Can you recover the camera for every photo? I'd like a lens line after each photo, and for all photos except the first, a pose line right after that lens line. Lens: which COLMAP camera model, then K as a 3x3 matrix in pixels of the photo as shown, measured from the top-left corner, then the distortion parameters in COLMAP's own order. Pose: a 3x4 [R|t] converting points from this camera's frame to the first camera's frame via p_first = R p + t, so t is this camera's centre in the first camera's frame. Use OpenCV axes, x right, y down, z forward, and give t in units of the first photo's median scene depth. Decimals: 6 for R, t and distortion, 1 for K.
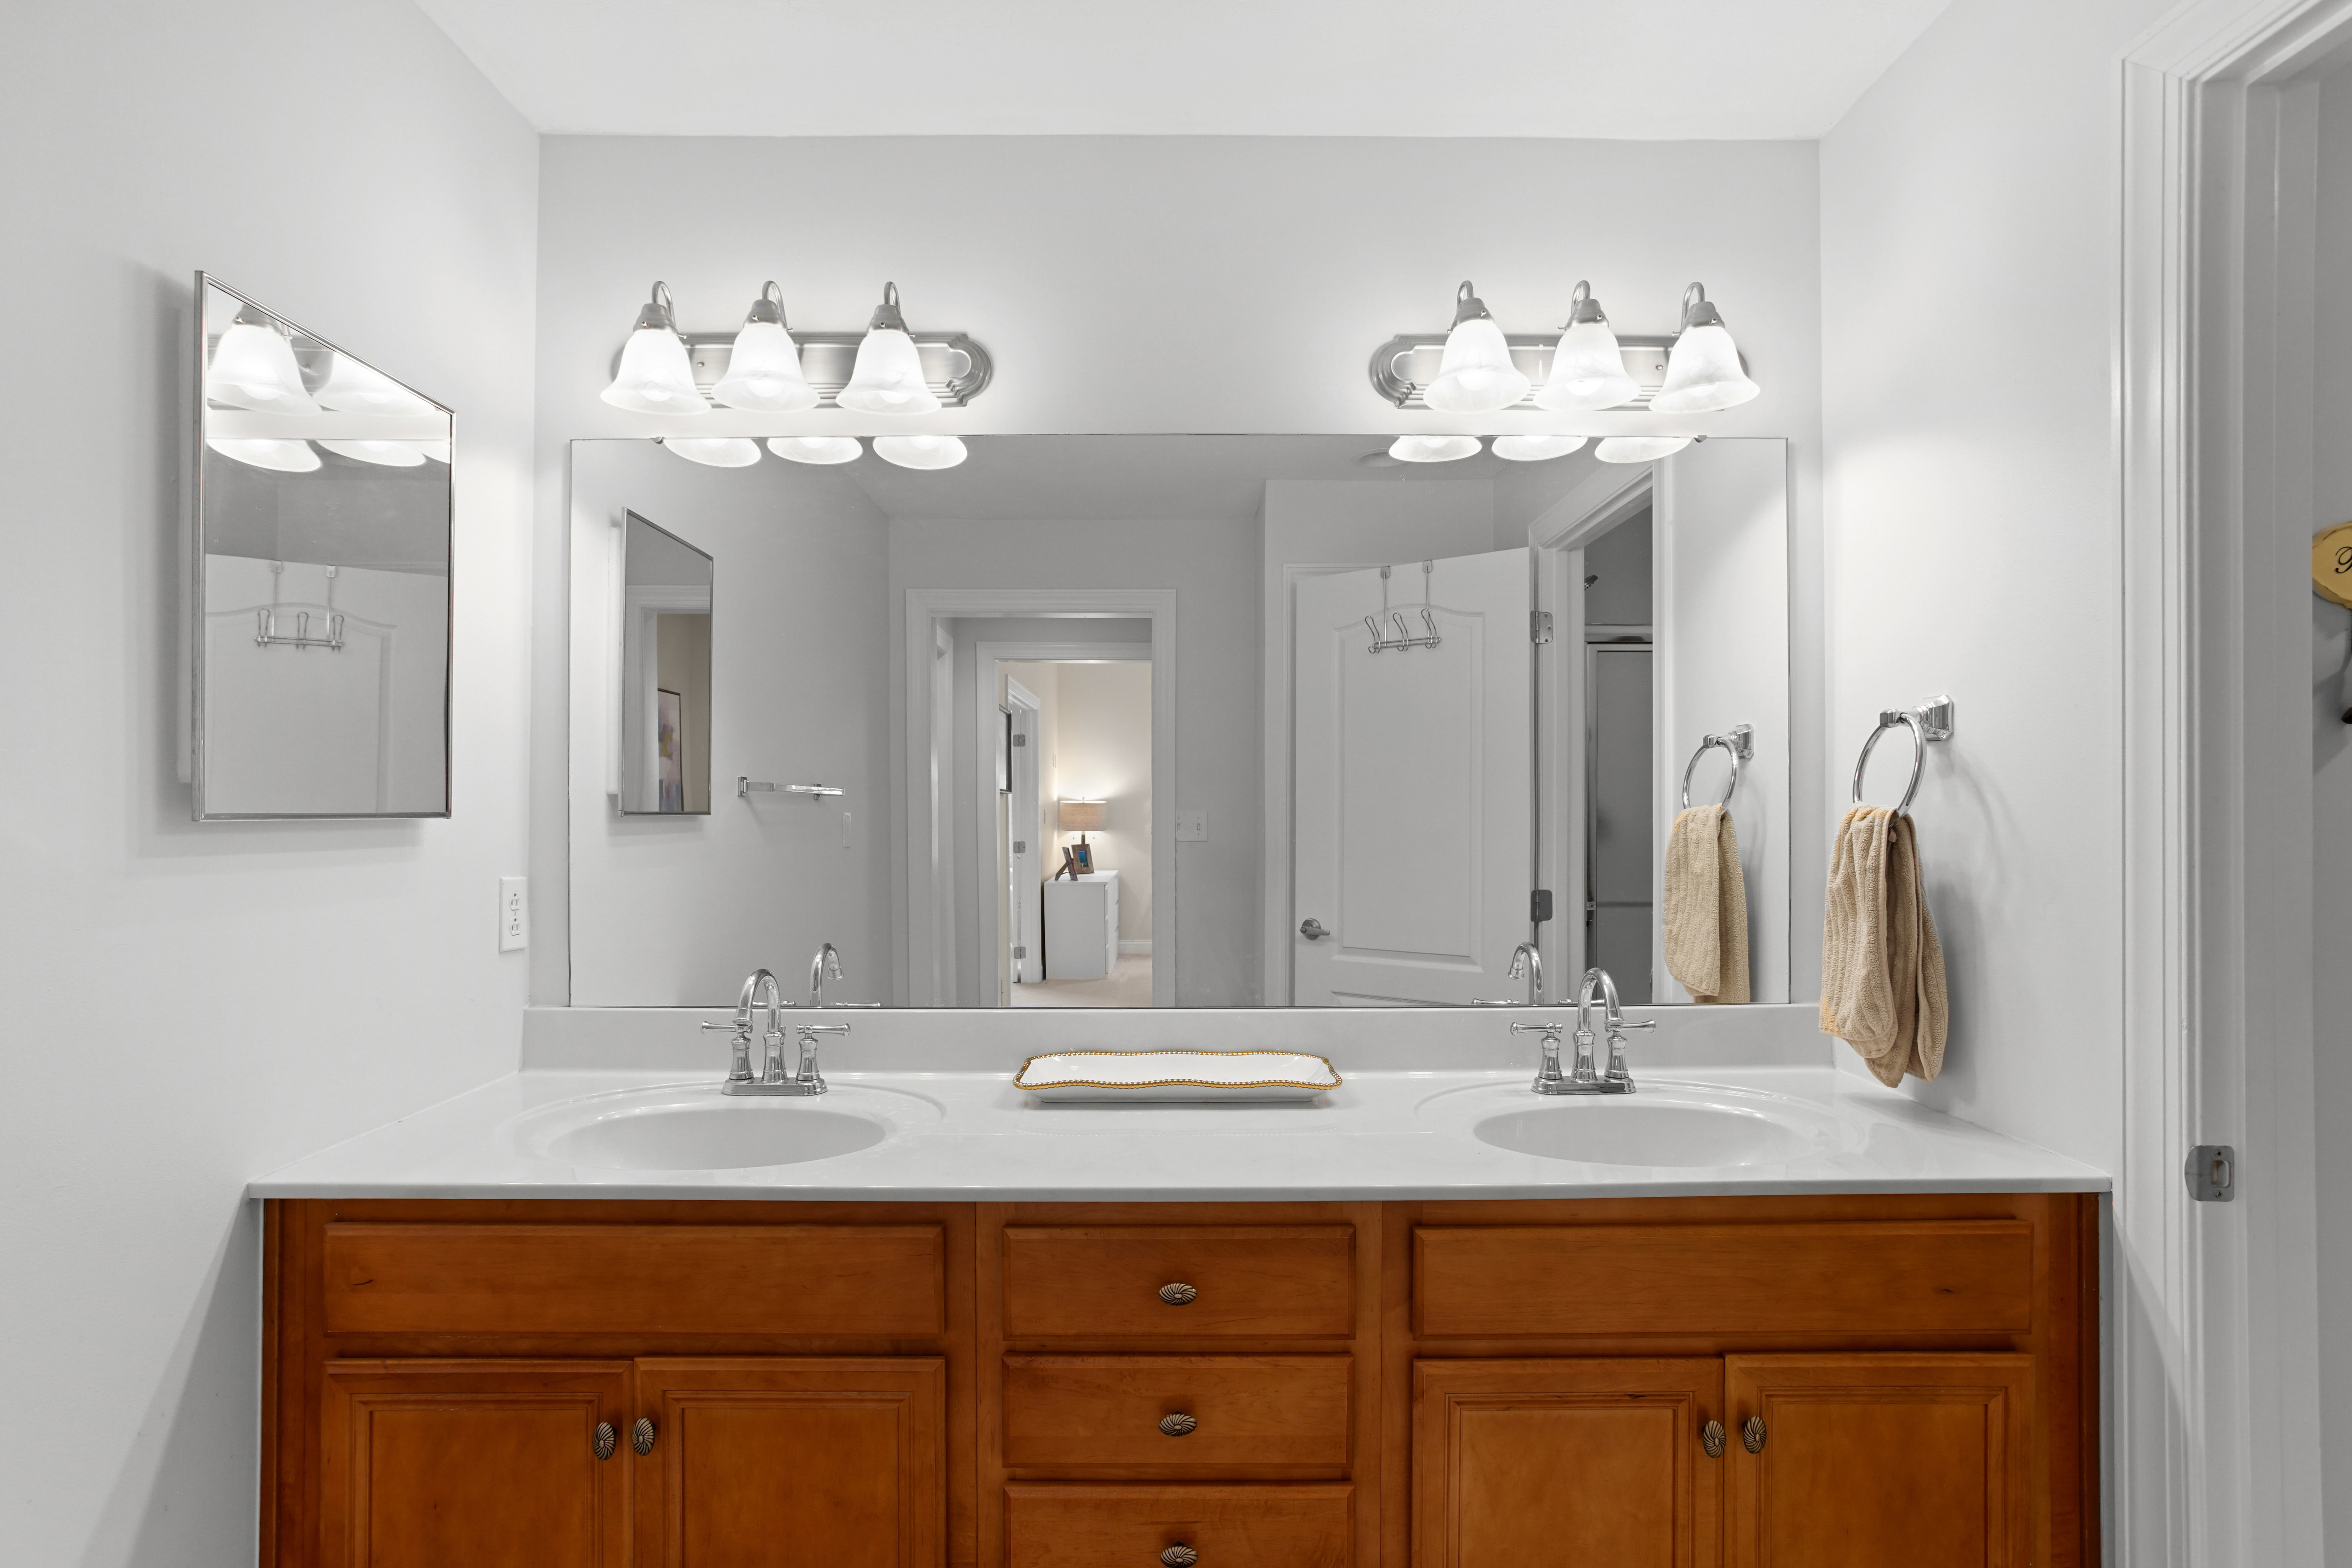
lens RADIAL K [[1150.9, 0, 1172.6], [0, 1150.9, 802.2], [0, 0, 1]] dist [-0.046921, 0.029603]
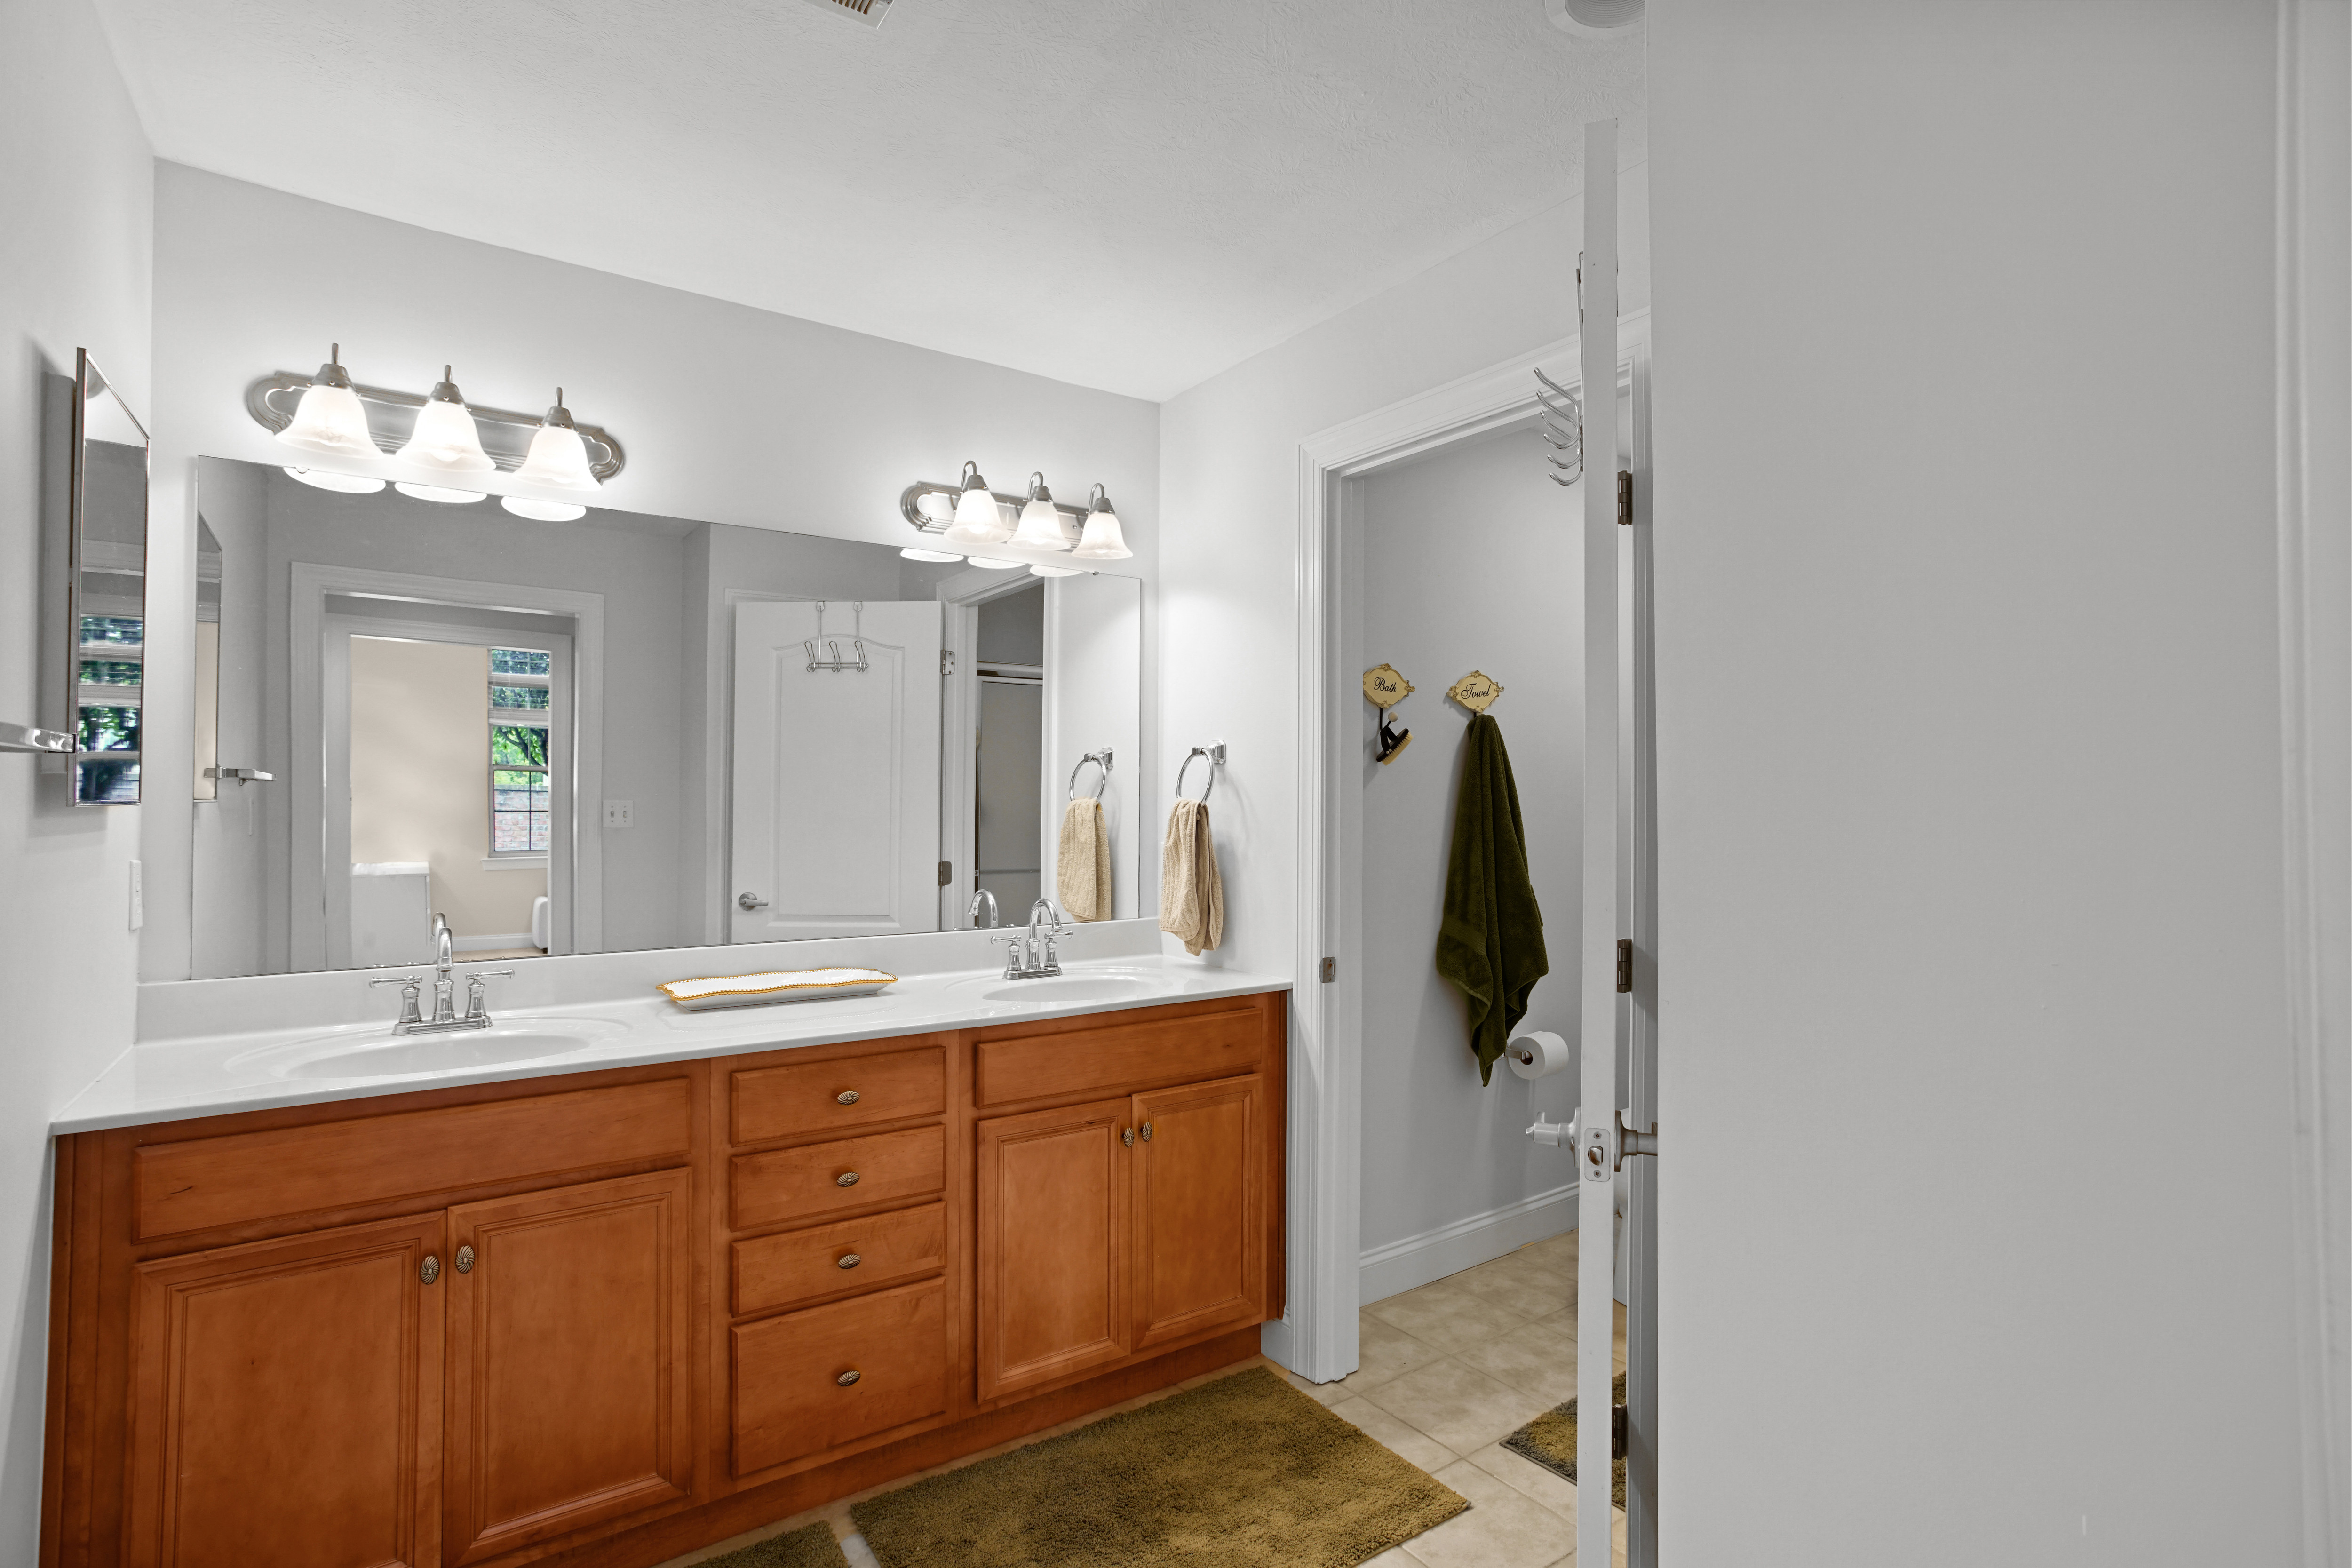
lens RADIAL K [[1150.9, 0, 1175.9], [0, 1150.9, 785.8], [0, 0, 1]] dist [-0.046921, 0.029603]
pose [[0.821553, 0.011635, 0.570013, -0.450470], [-0.008539, 0.999931, -0.008102, -0.004414], [-0.570068, 0.001788, 0.821596, -0.499637]]
